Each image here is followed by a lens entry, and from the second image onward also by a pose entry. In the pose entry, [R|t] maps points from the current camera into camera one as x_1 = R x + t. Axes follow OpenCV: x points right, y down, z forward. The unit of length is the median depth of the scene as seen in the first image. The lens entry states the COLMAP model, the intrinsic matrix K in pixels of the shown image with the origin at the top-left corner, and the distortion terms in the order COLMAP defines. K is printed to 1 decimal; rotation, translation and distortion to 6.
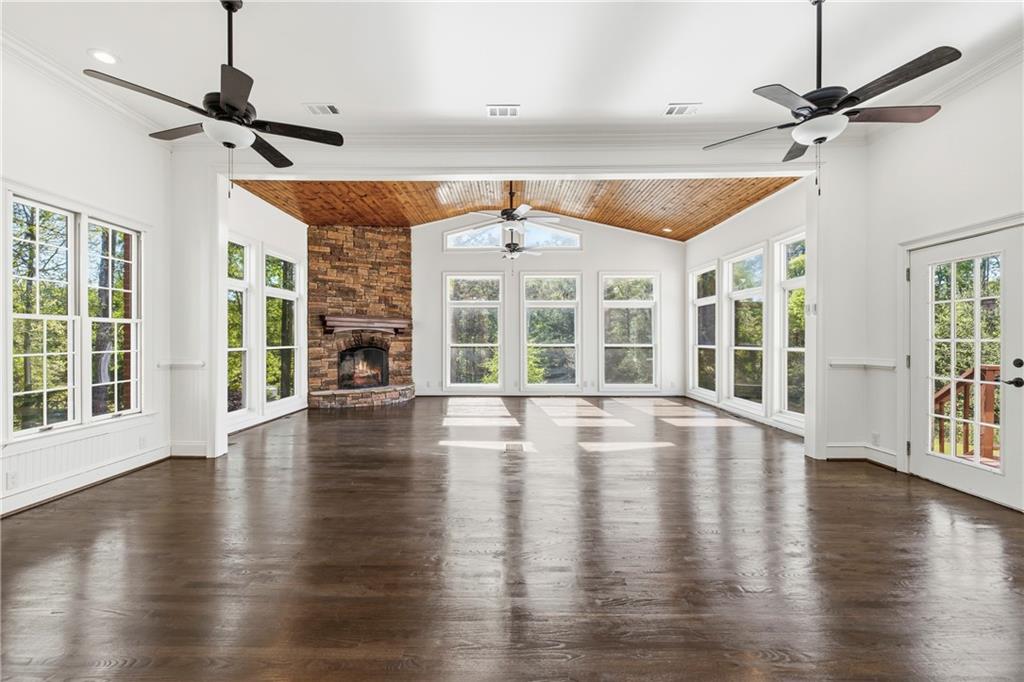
lens RADIAL K [[436.8, 0, 511.7], [0, 436.8, 341.3], [0, 0, 1]] dist [-0.002711, -0.000367]
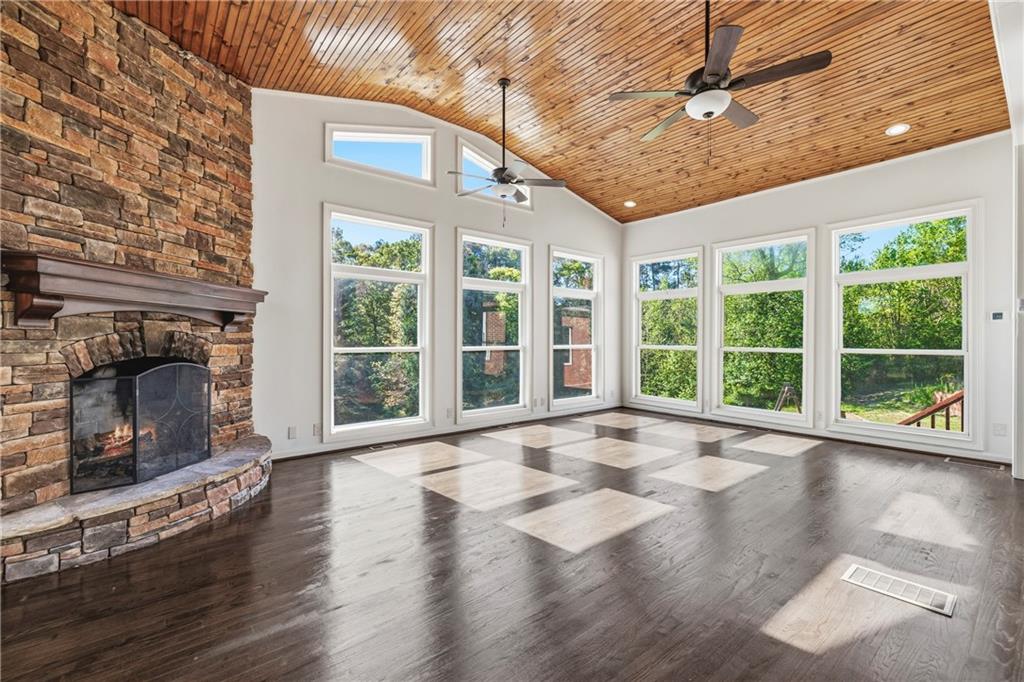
lens RADIAL K [[436.8, 0, 508.2], [0, 436.8, 341.3], [0, 0, 1]] dist [-0.002711, -0.000367]
pose [[0.778931, 0.000747, 0.627110, -0.320680], [-0.000509, 1.000000, -0.000560, -0.001864], [-0.627110, 0.000117, 0.778931, 0.511467]]
